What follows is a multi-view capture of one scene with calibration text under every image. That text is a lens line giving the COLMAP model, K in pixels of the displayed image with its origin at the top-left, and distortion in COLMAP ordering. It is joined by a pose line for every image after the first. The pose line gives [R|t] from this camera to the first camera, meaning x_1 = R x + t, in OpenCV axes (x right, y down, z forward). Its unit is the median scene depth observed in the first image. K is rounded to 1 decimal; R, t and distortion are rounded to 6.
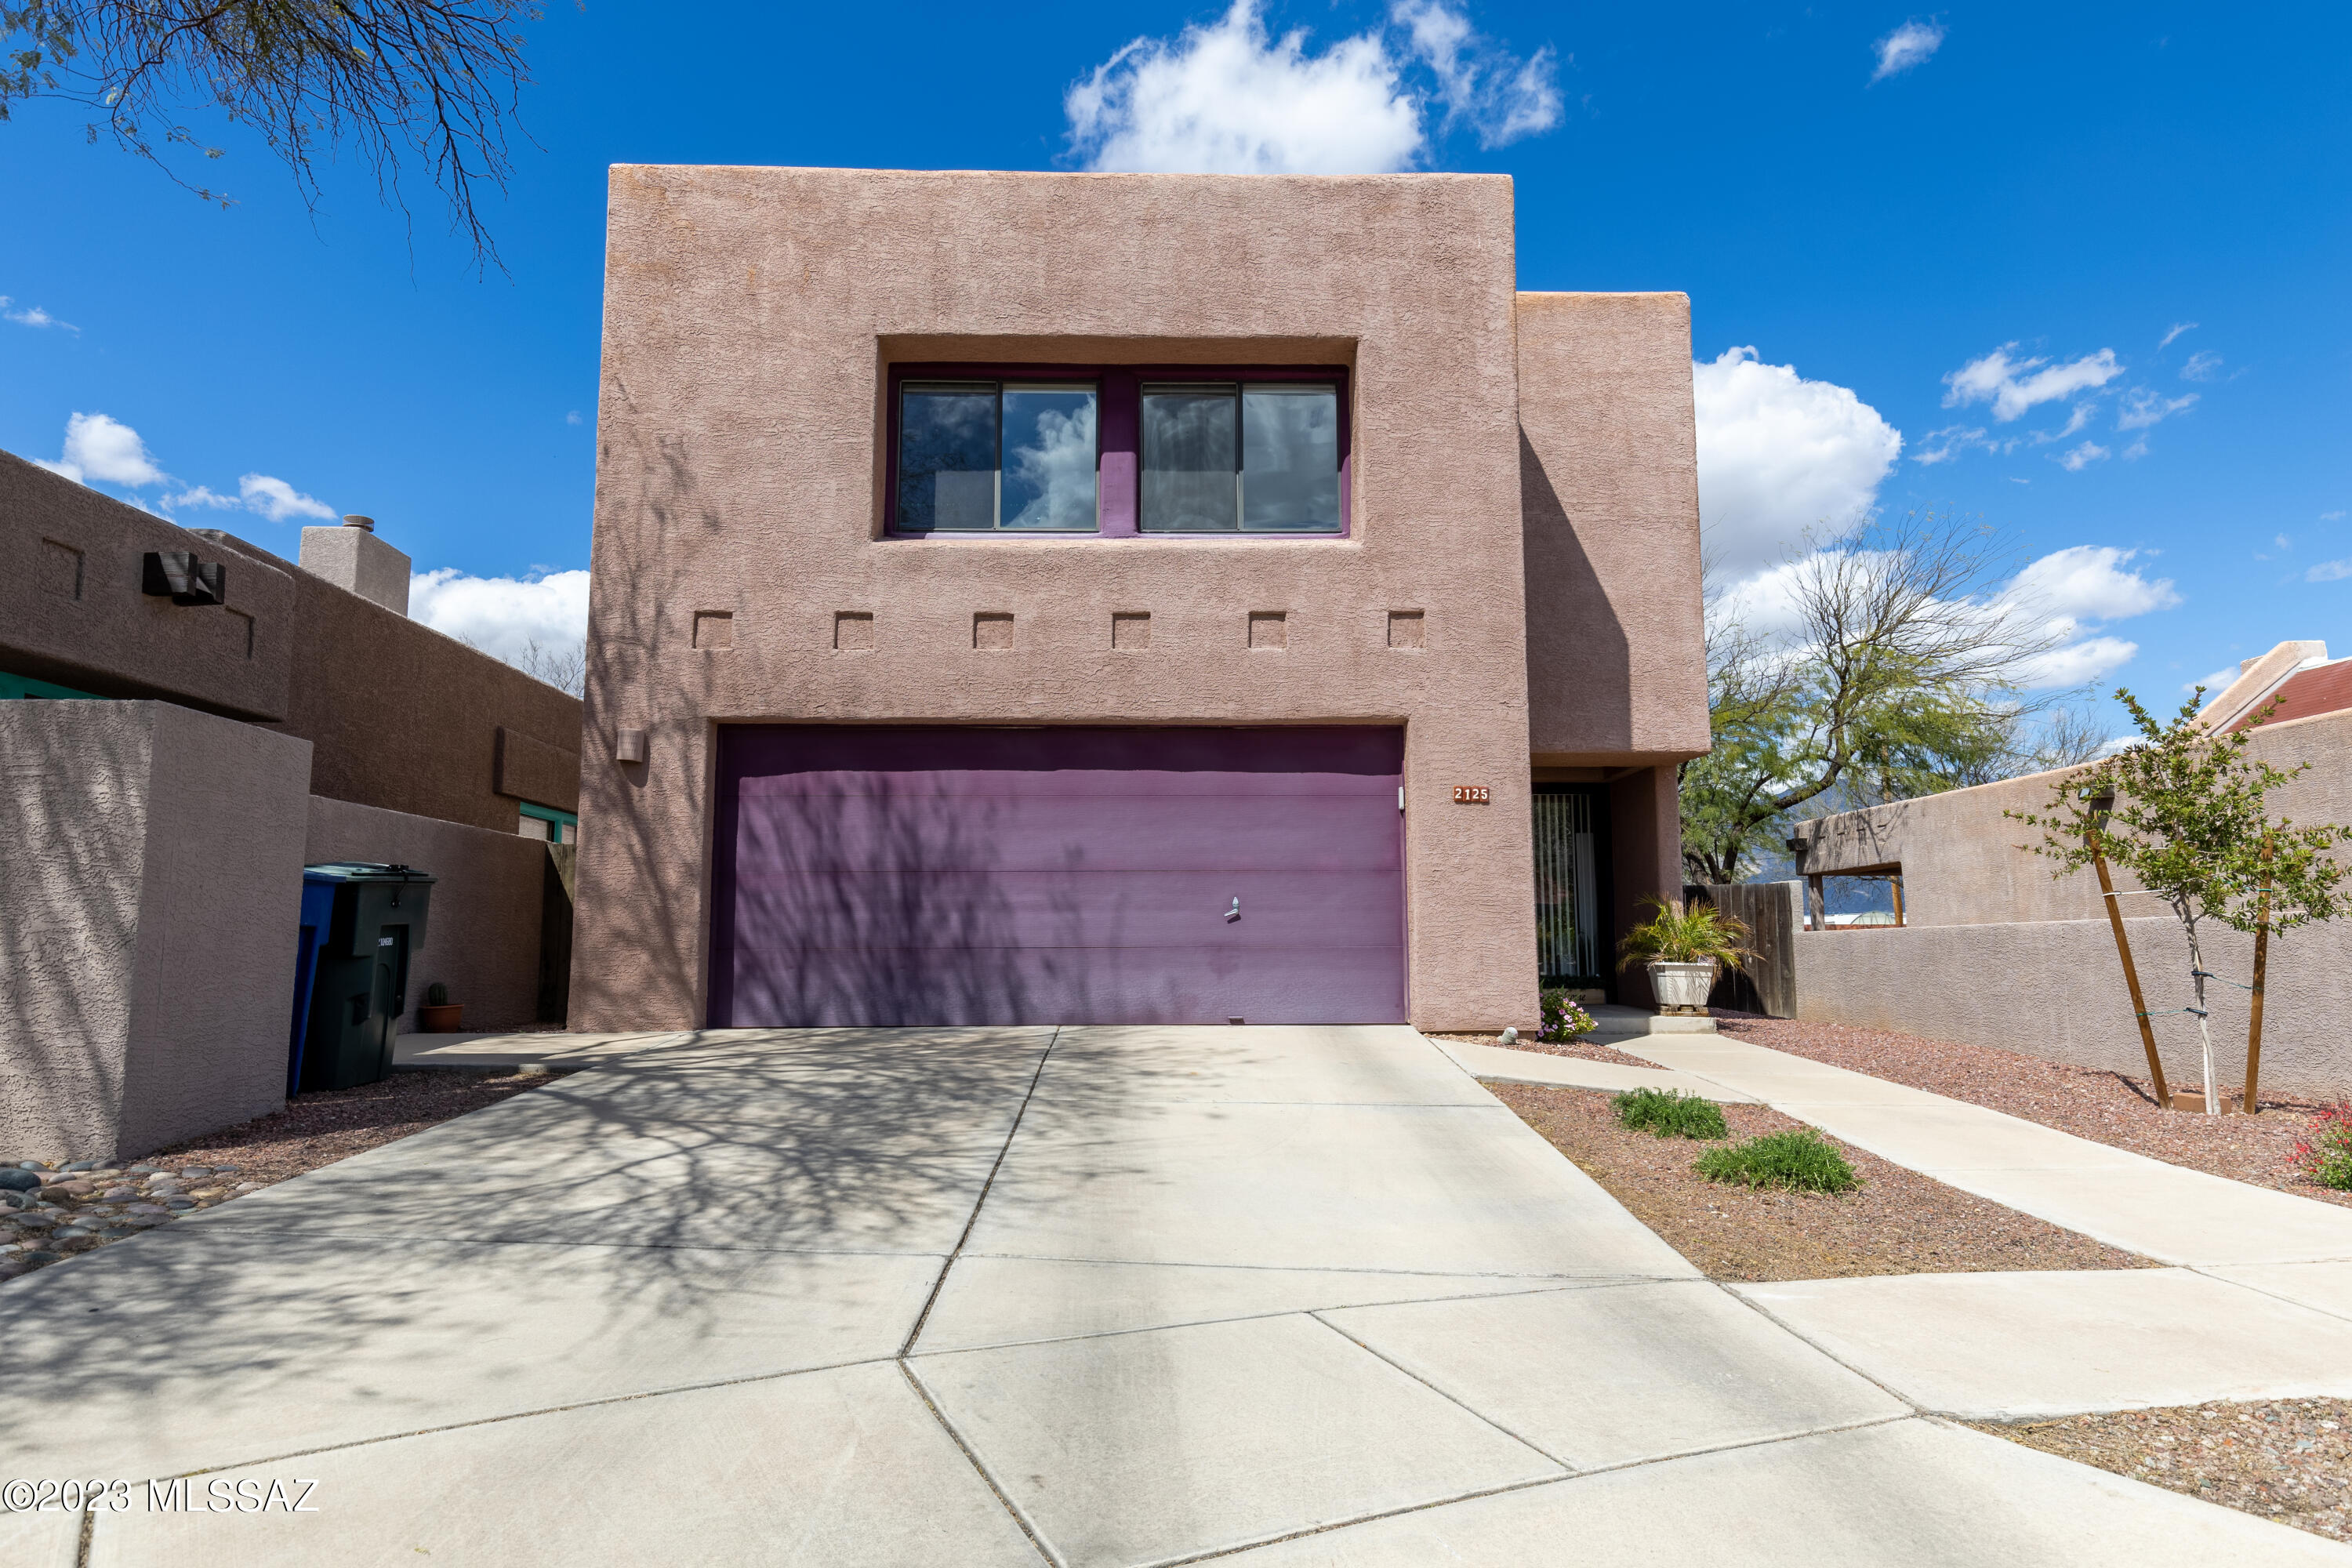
lens RADIAL K [[1389.2, 0, 1174.7], [0, 1389.2, 783.3], [0, 0, 1]] dist [0.003527, -0.002252]
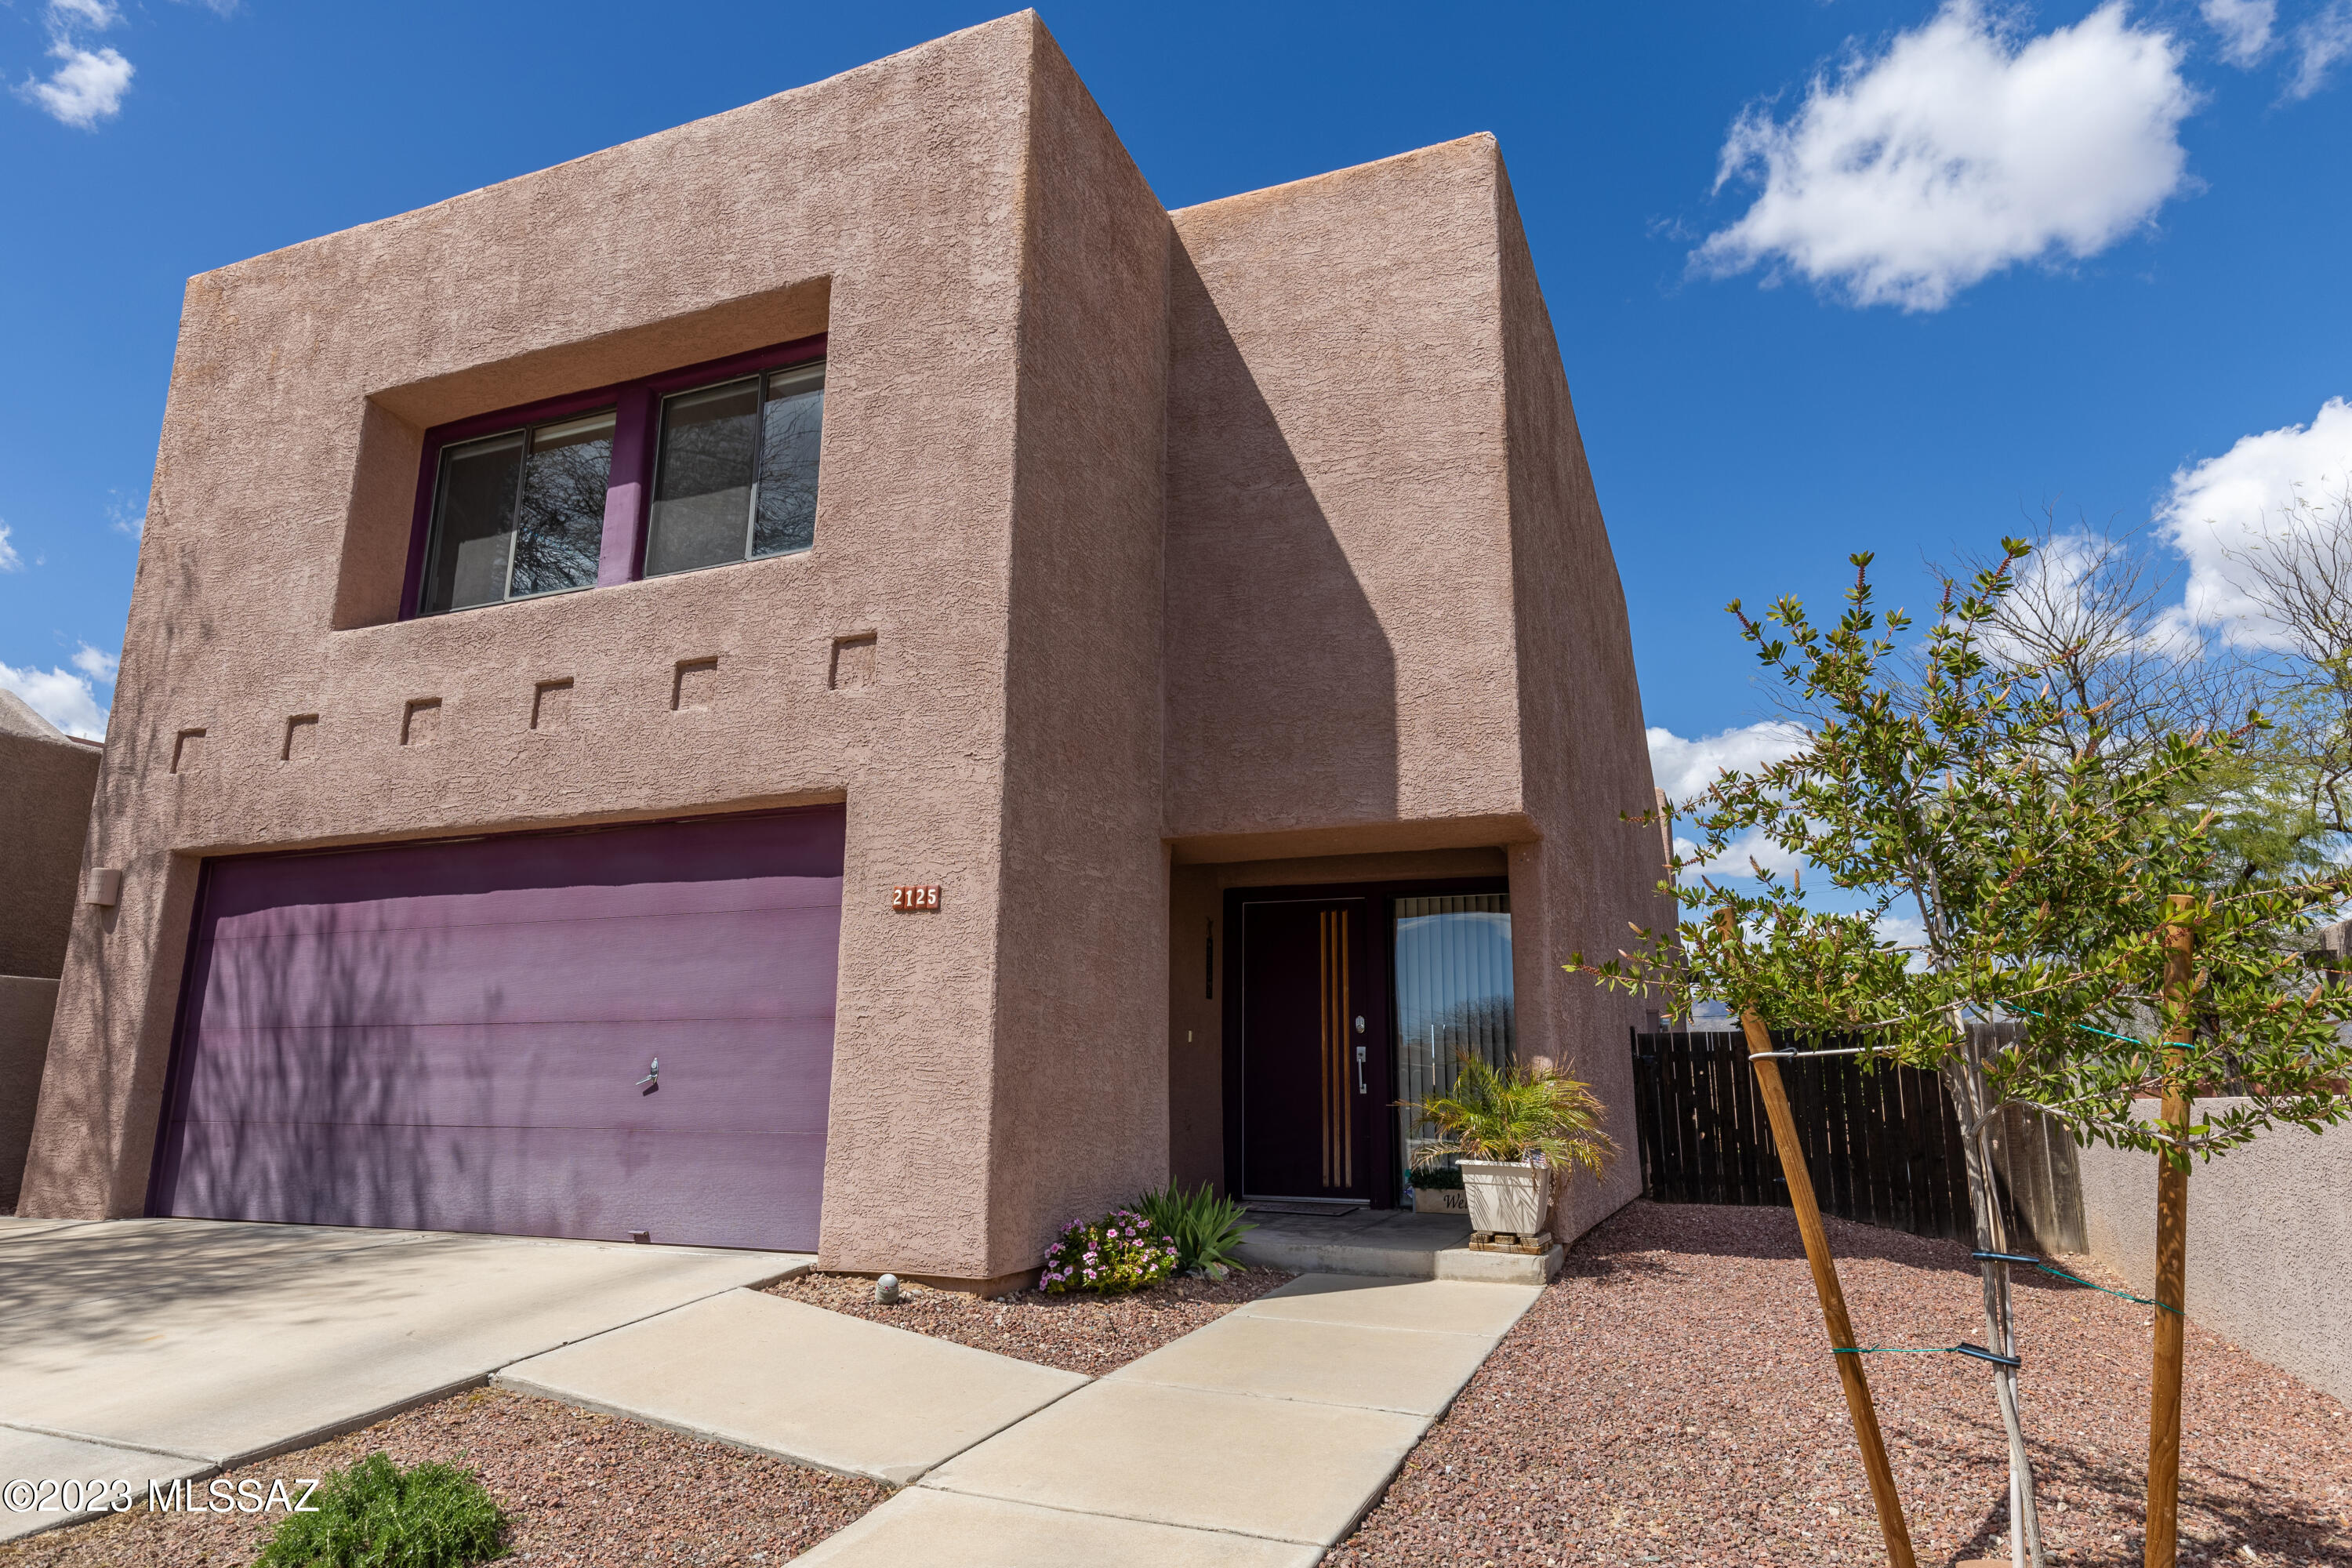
lens RADIAL K [[1389.2, 0, 1177.0], [0, 1389.2, 784.1], [0, 0, 1]] dist [0.003527, -0.002252]
pose [[0.916940, -0.078945, -0.391139, 0.574540], [0.039629, 0.993404, -0.107602, 0.029496], [0.397053, 0.083164, 0.914020, 0.439920]]
